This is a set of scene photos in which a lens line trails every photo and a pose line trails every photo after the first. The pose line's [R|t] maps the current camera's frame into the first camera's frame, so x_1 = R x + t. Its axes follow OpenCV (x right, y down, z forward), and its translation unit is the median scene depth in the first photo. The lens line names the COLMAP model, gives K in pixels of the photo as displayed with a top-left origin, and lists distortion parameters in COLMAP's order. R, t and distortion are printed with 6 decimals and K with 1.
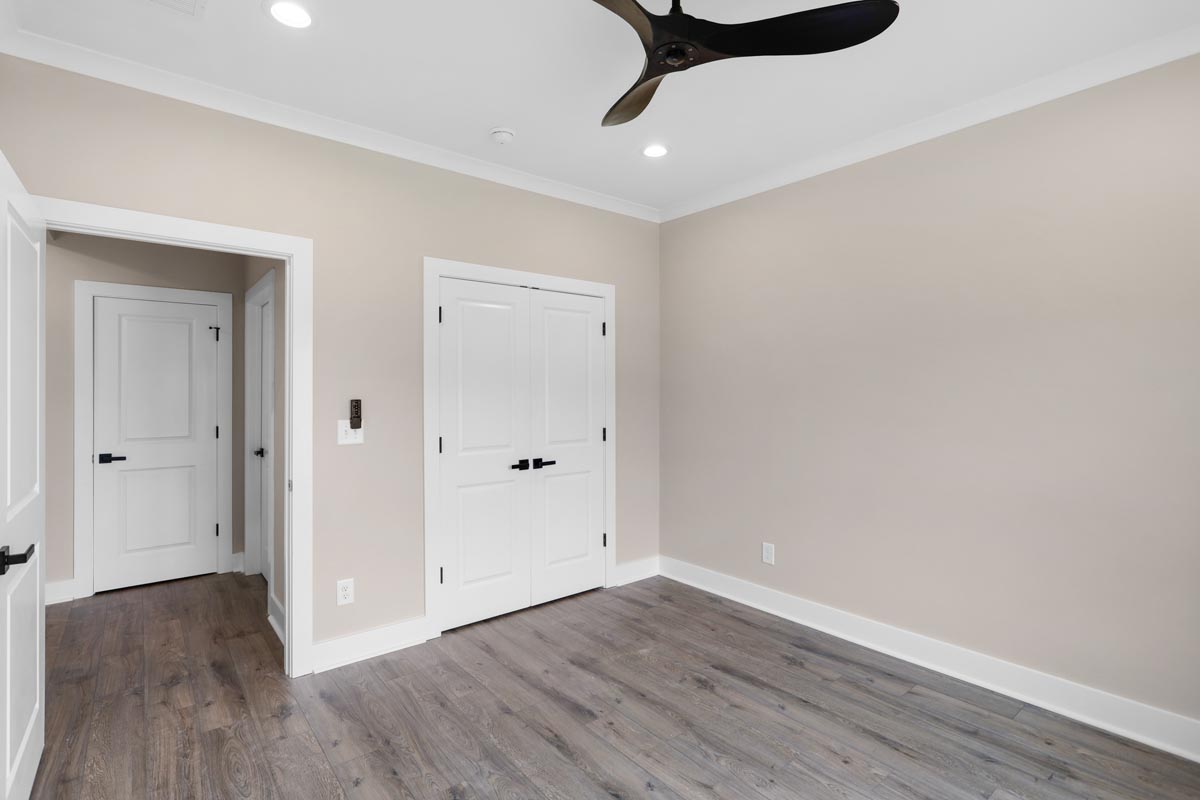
lens RADIAL K [[568.2, 0, 598.5], [0, 568.2, 395.8], [0, 0, 1]] dist [-0.003610, 0.001916]
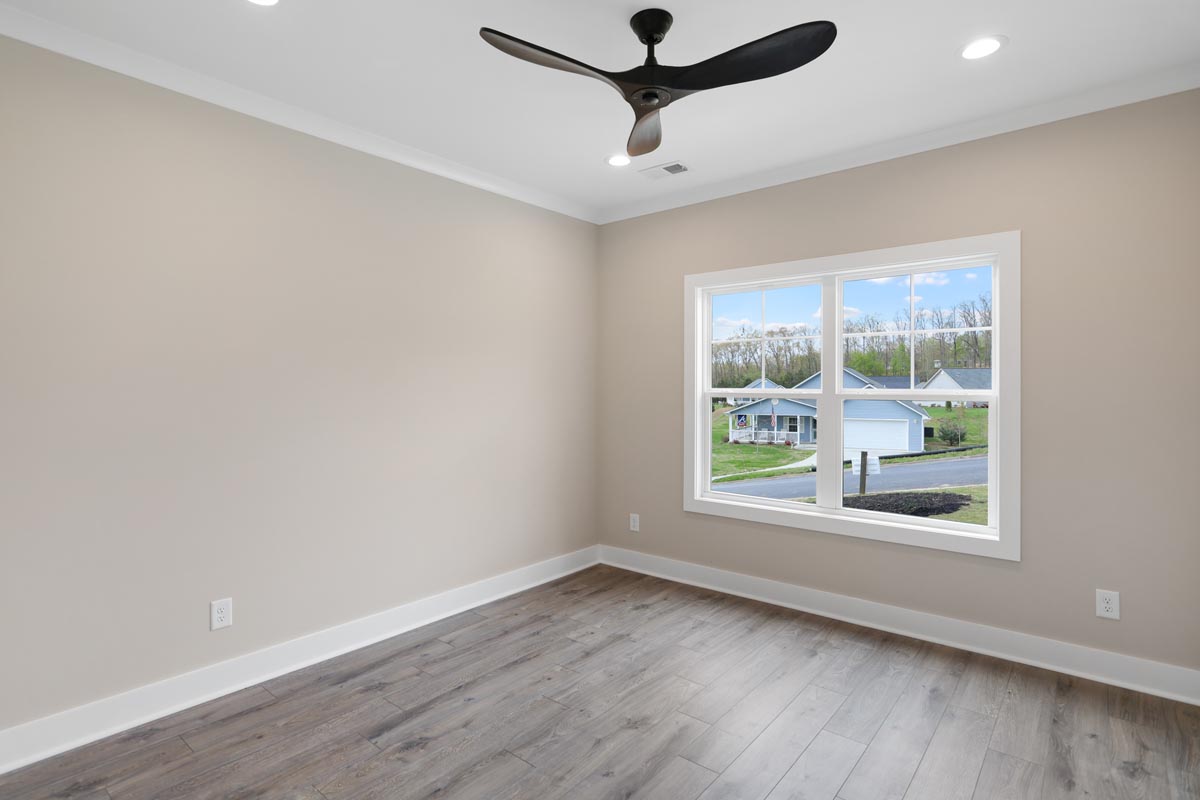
lens RADIAL K [[598.1, 0, 597.9], [0, 598.1, 392.8], [0, 0, 1]] dist [-0.012552, 0.006104]
pose [[-0.190229, -0.006553, 0.981718, -0.717769], [0.007282, 0.999941, 0.008086, -0.006926], [-0.981713, 0.008687, -0.190170, 0.912098]]
